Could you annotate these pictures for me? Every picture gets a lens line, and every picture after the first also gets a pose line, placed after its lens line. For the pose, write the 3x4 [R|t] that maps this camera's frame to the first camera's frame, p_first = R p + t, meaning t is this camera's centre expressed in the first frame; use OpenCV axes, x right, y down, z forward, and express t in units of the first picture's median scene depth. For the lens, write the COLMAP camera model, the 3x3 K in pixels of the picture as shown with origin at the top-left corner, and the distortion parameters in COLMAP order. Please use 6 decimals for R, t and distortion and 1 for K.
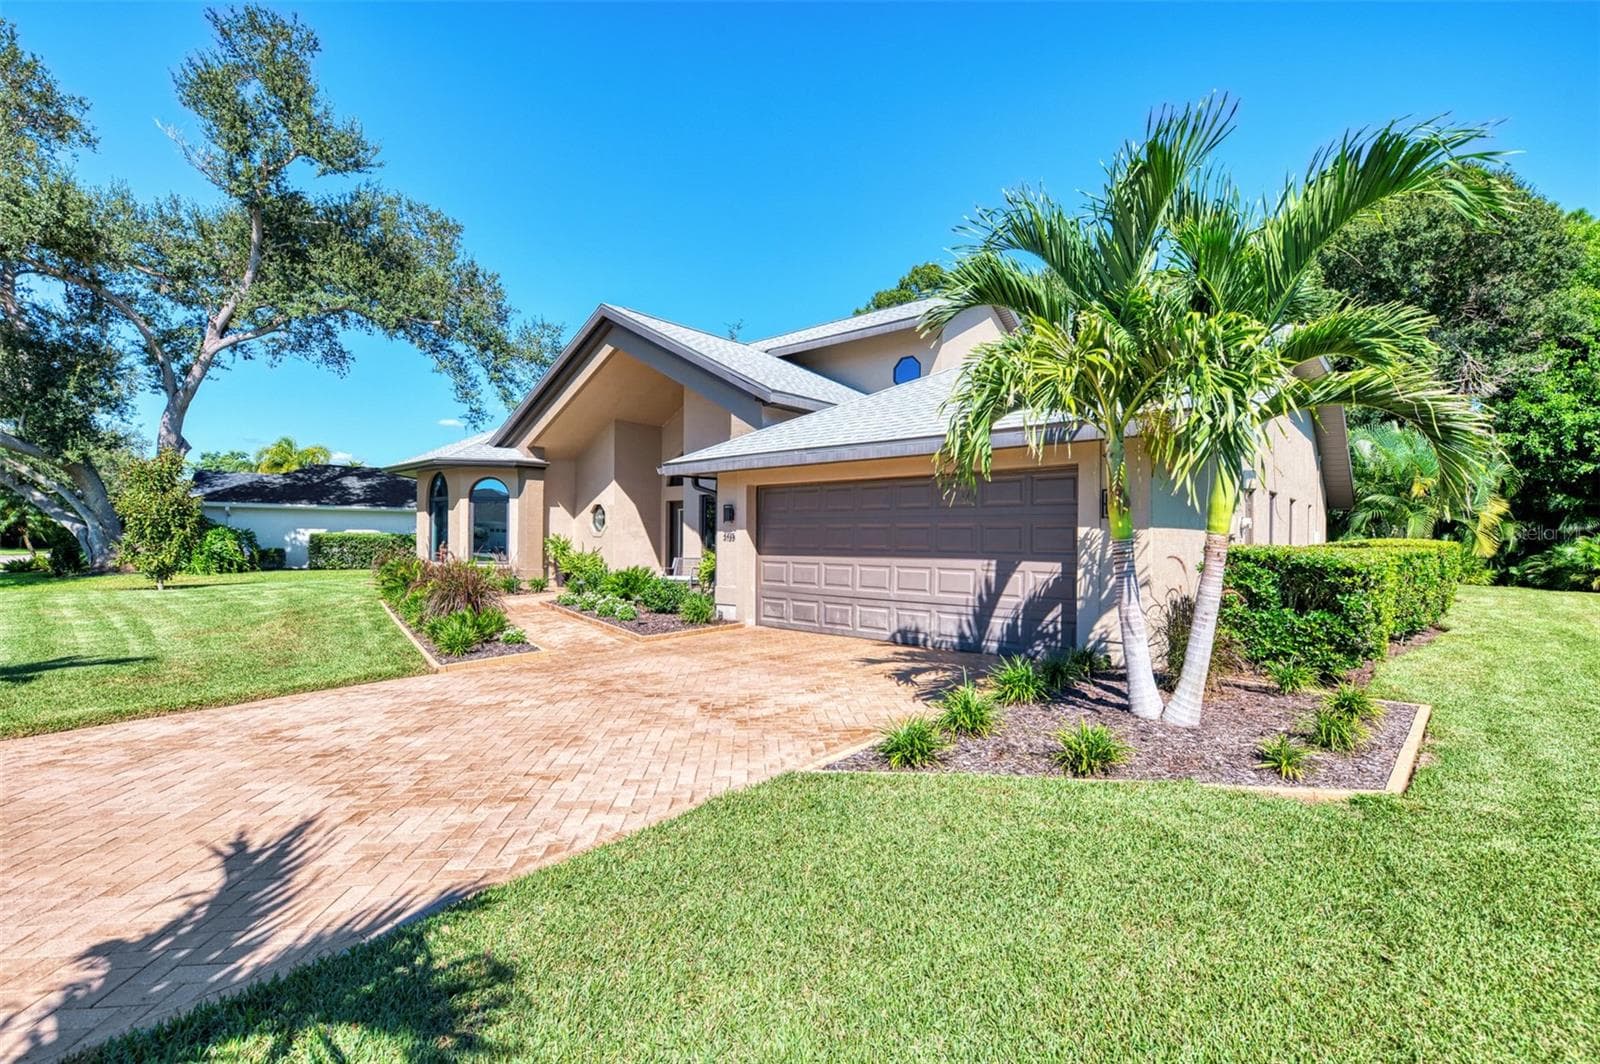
lens RADIAL K [[716.3, 0, 801.0], [0, 716.3, 534.8], [0, 0, 1]] dist [0.008227, -0.001427]
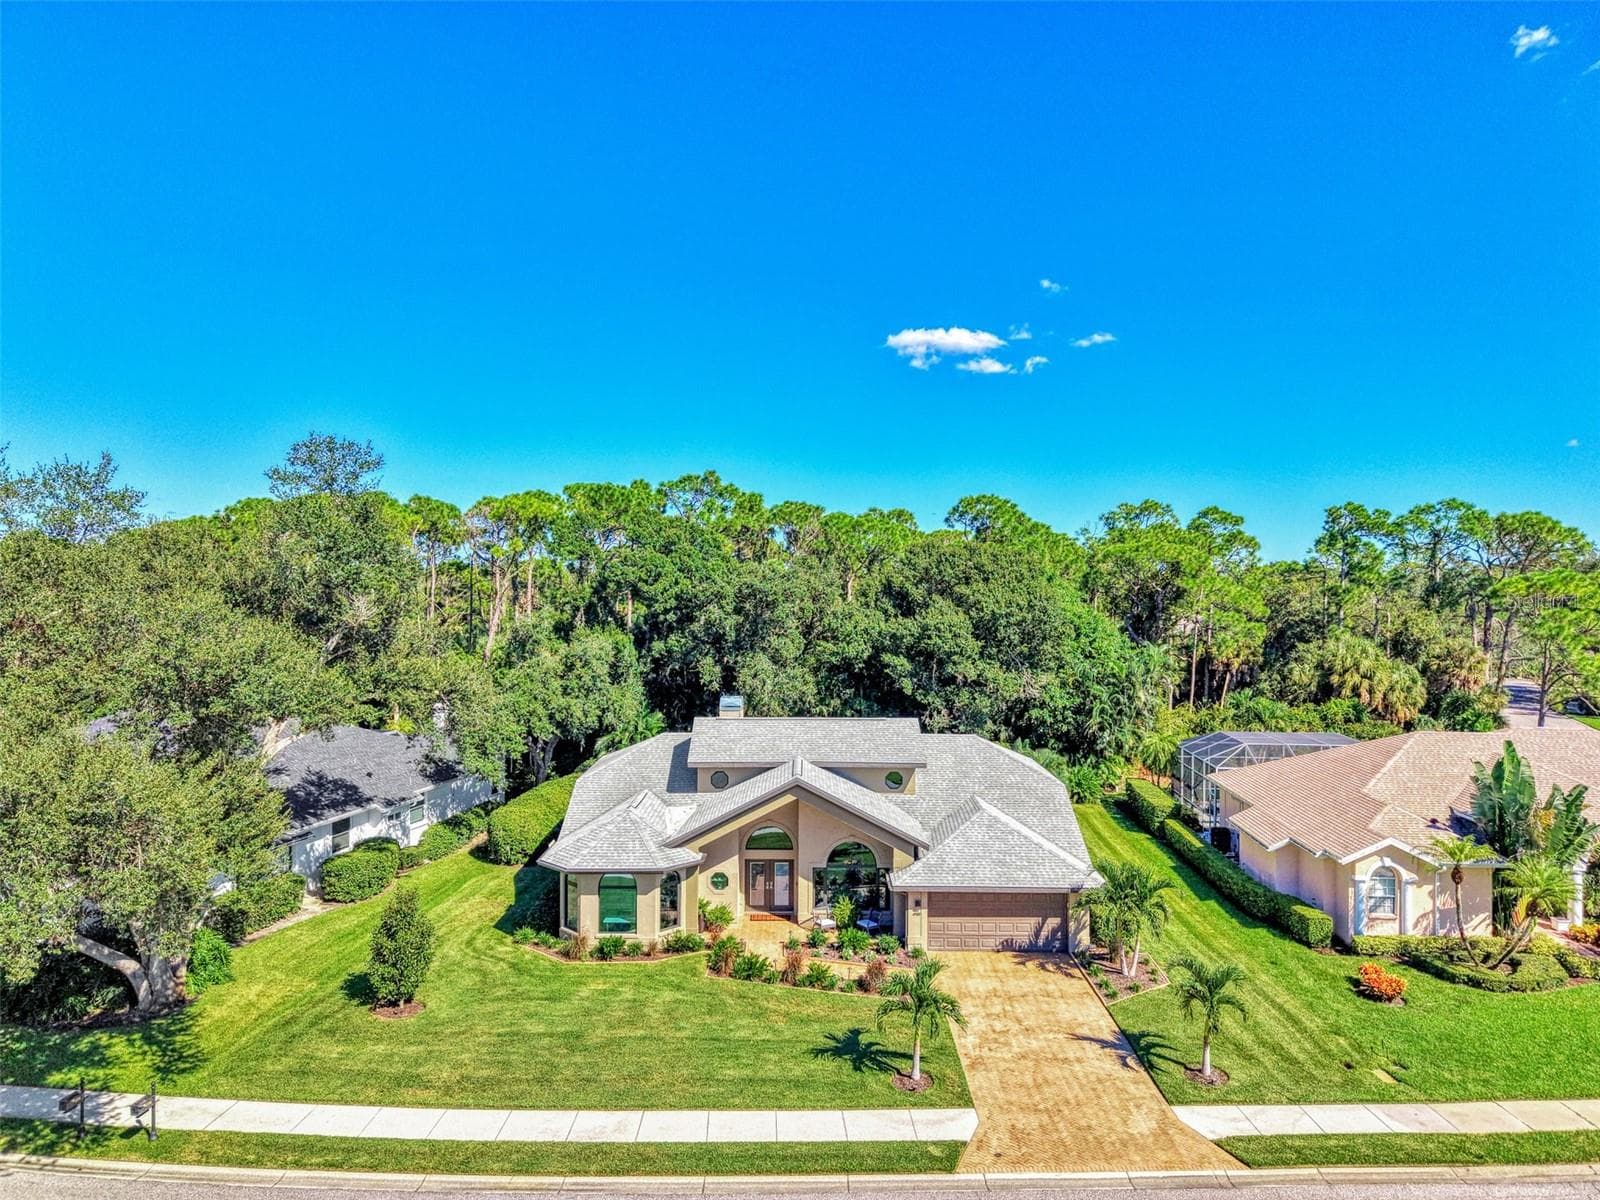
lens RADIAL K [[1071.5, 0, 802.5], [0, 1071.5, 581.8], [0, 0, 1]] dist [0.029722, -0.025572]
pose [[0.752784, -0.006680, 0.658234, -3.100866], [-0.004063, 0.999882, 0.014793, -1.304715], [-0.658255, -0.013810, 0.752668, -1.560428]]
